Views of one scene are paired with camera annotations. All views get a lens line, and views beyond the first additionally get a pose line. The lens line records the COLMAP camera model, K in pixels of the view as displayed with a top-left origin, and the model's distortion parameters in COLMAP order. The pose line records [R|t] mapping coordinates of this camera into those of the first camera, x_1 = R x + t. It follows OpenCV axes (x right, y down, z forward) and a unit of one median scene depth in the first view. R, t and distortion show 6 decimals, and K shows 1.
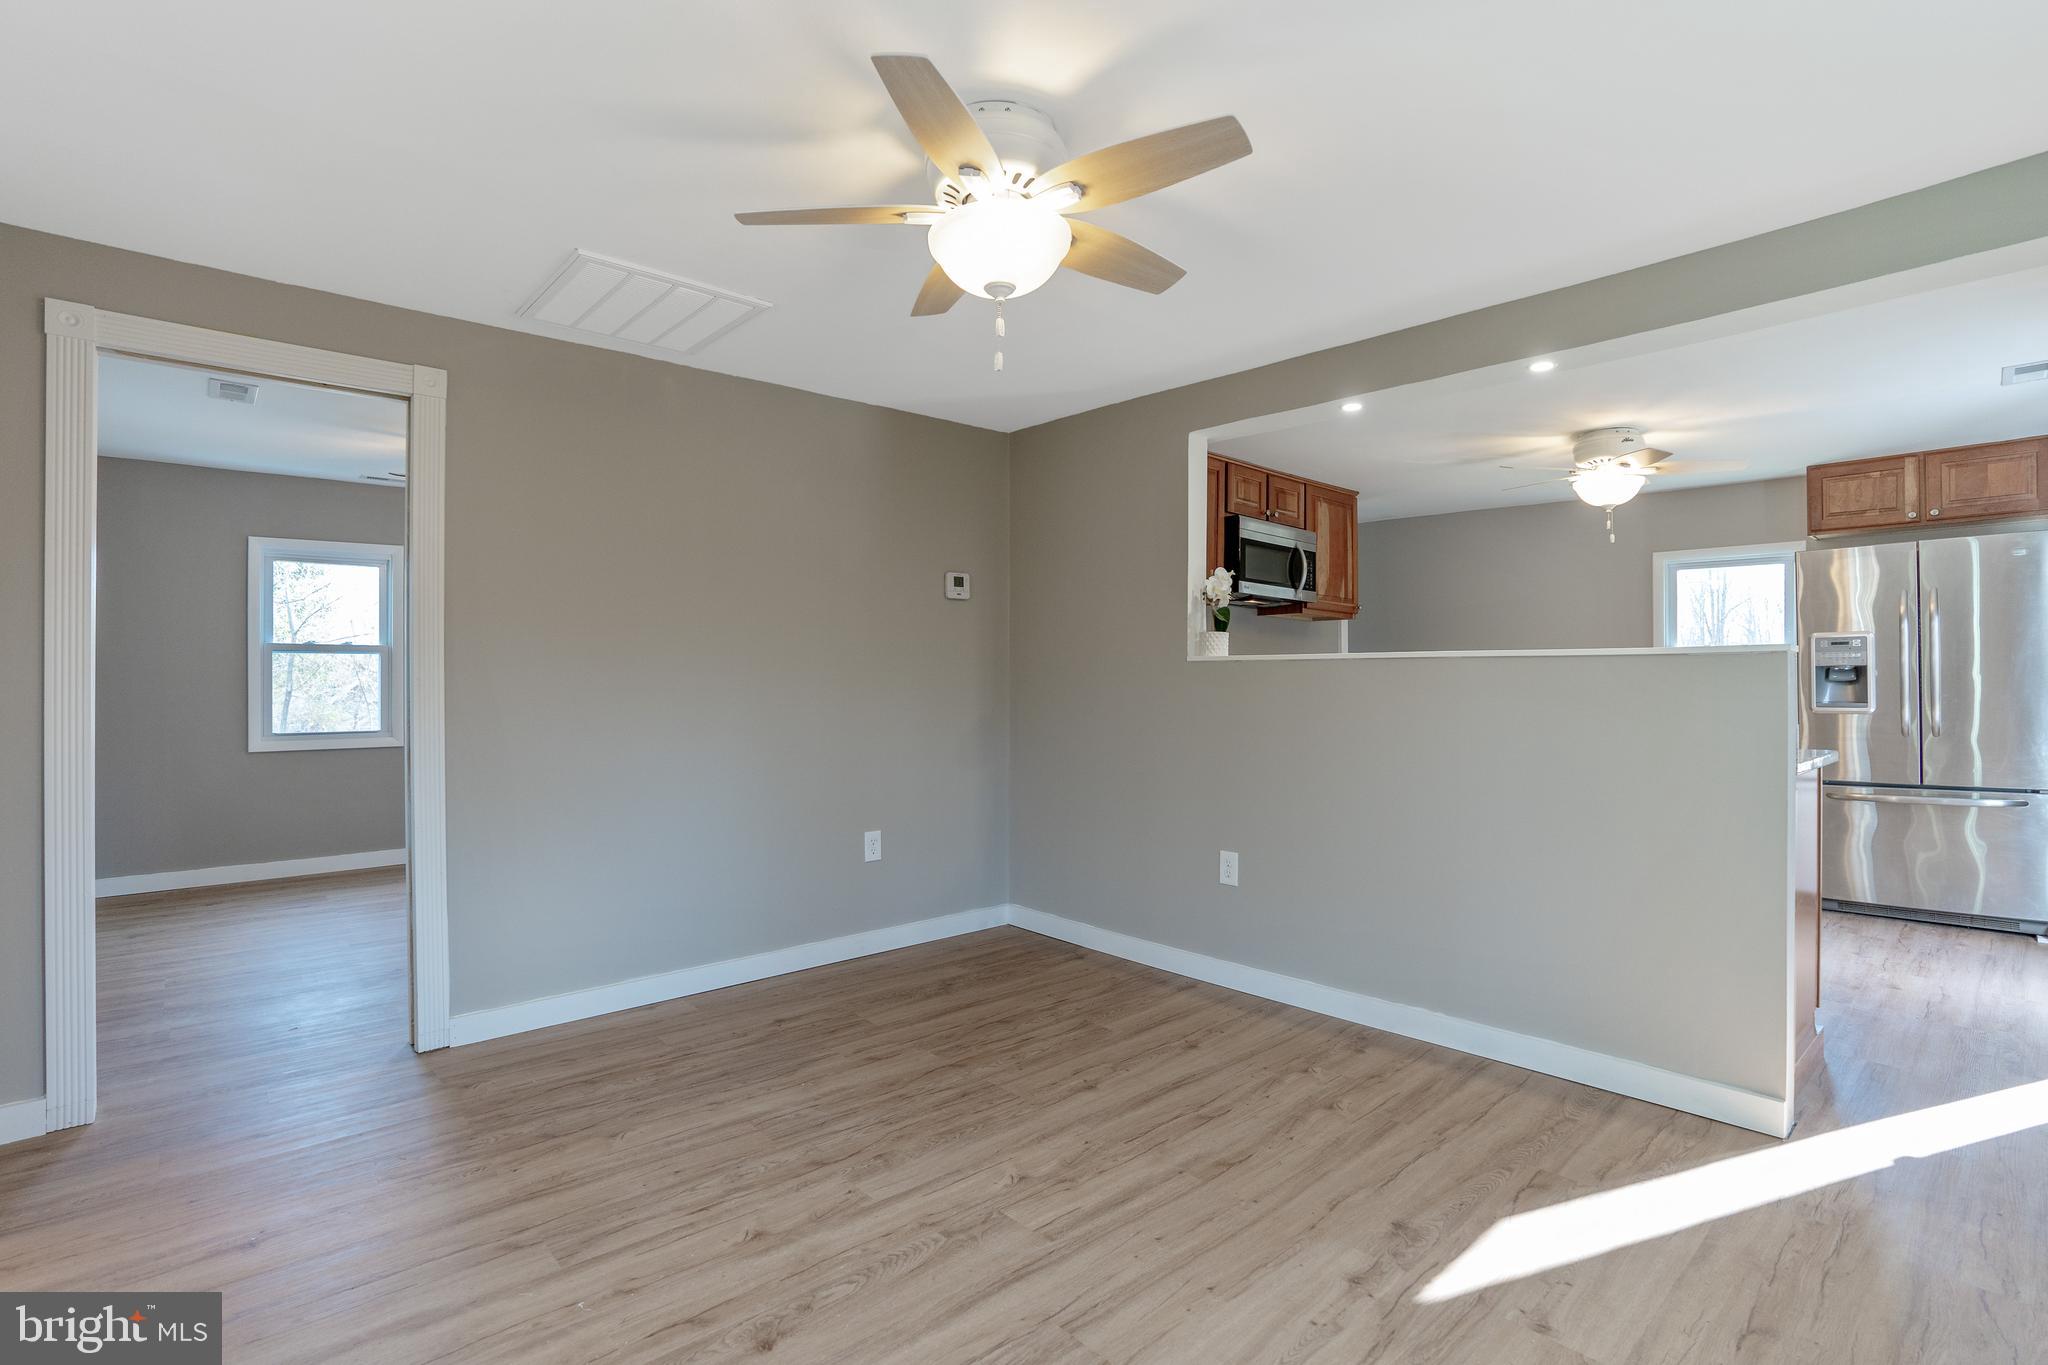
lens RADIAL K [[972.3, 0, 1016.1], [0, 972.3, 674.7], [0, 0, 1]] dist [-0.038601, 0.011840]
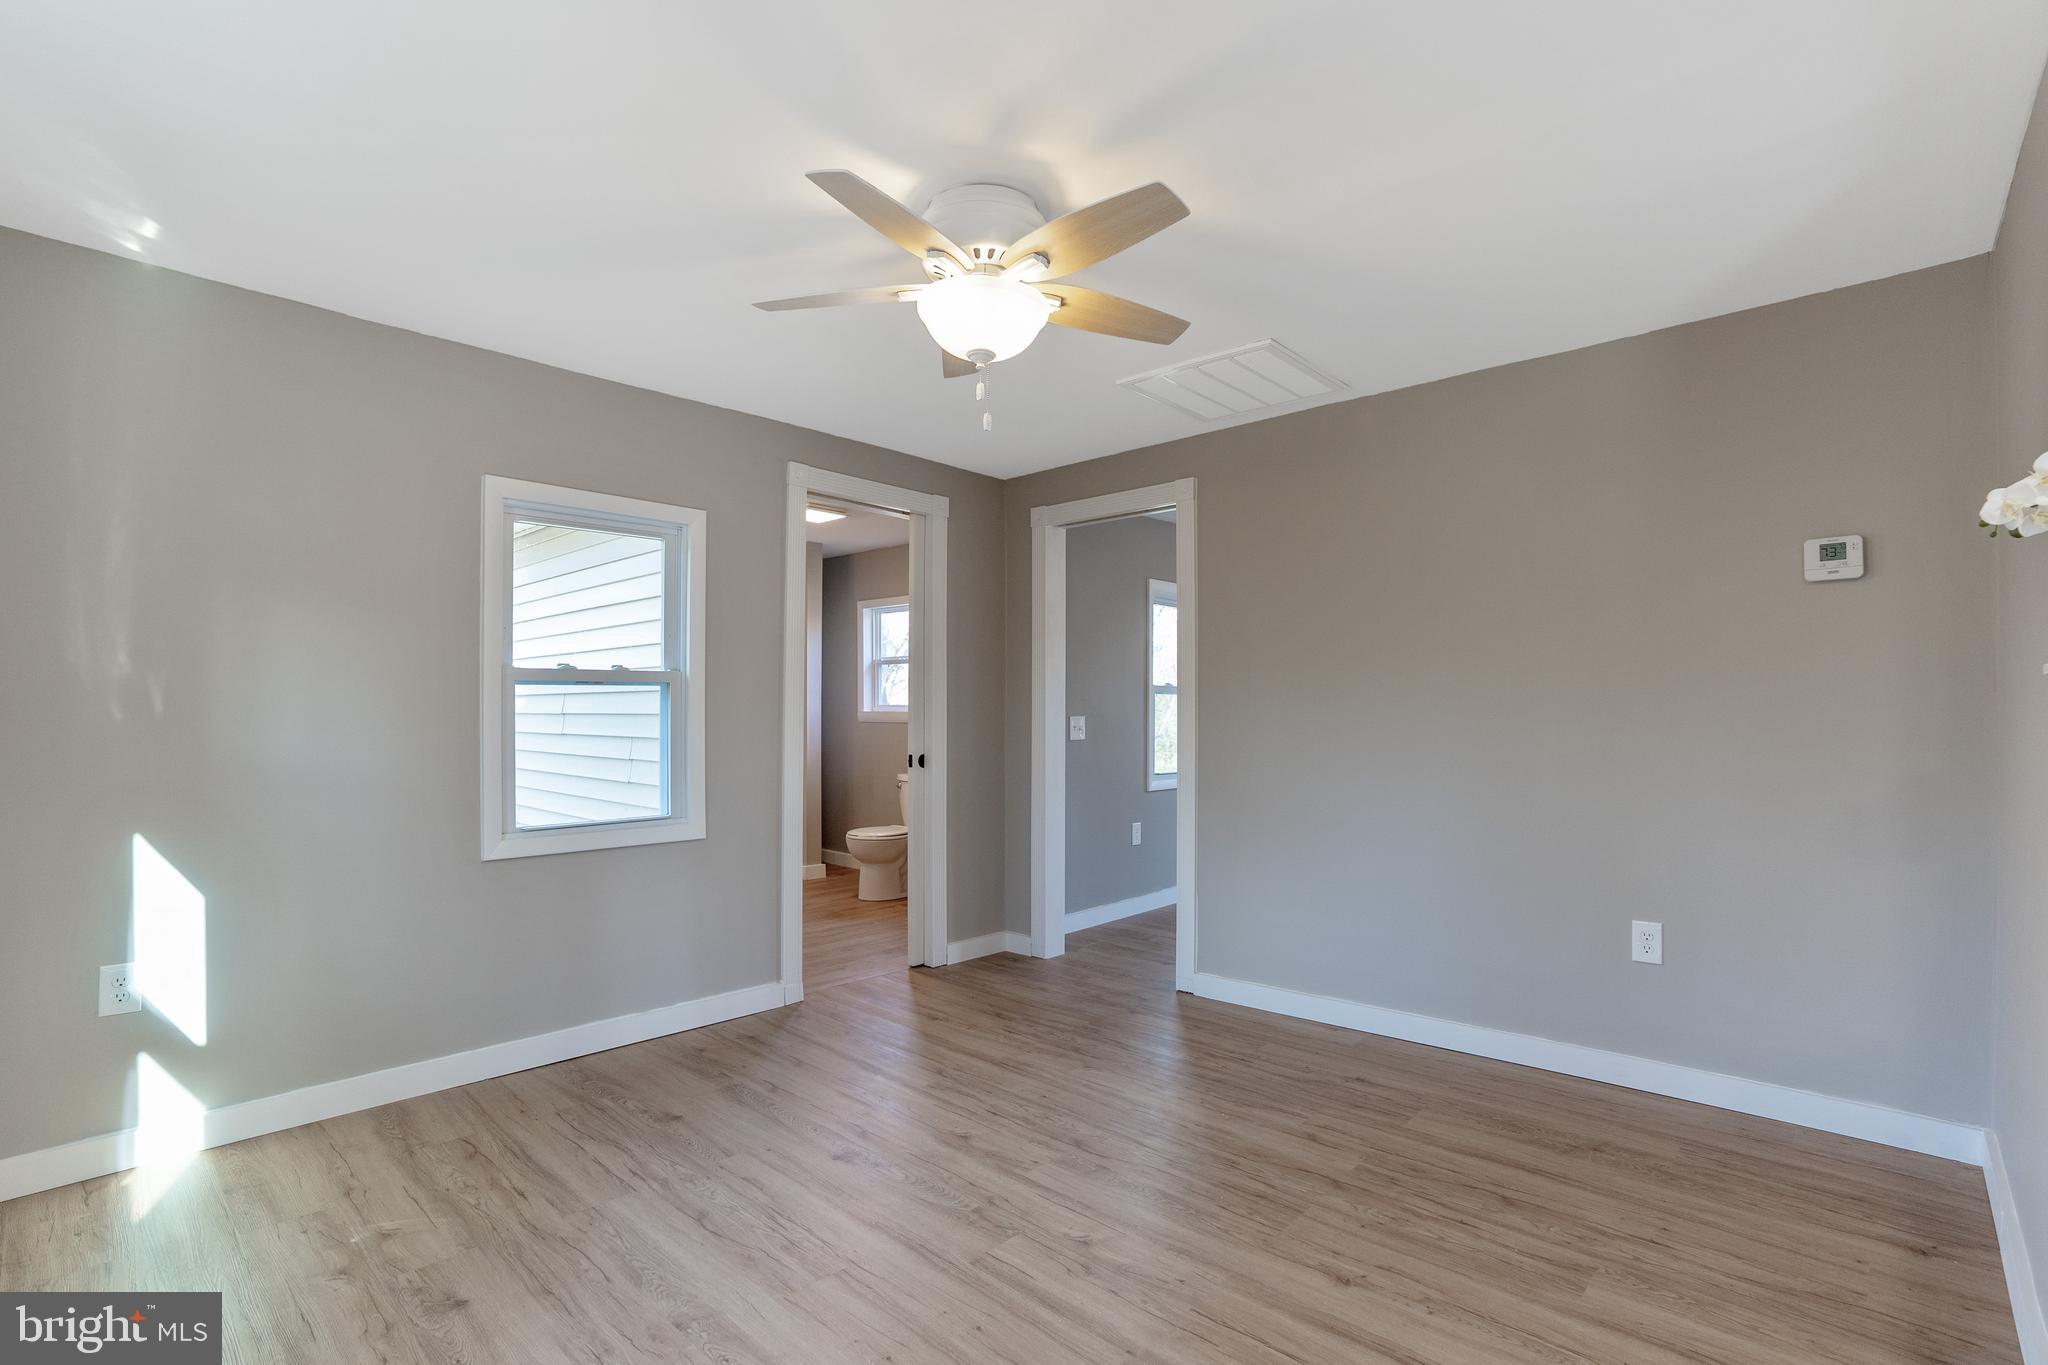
lens RADIAL K [[972.3, 0, 1002.8], [0, 972.3, 702.0], [0, 0, 1]] dist [-0.038601, 0.011840]
pose [[0.080827, -0.004829, -0.996716, 0.691670], [0.013069, 0.999907, -0.003784, -0.008698], [0.996642, -0.012720, 0.080883, 0.614017]]
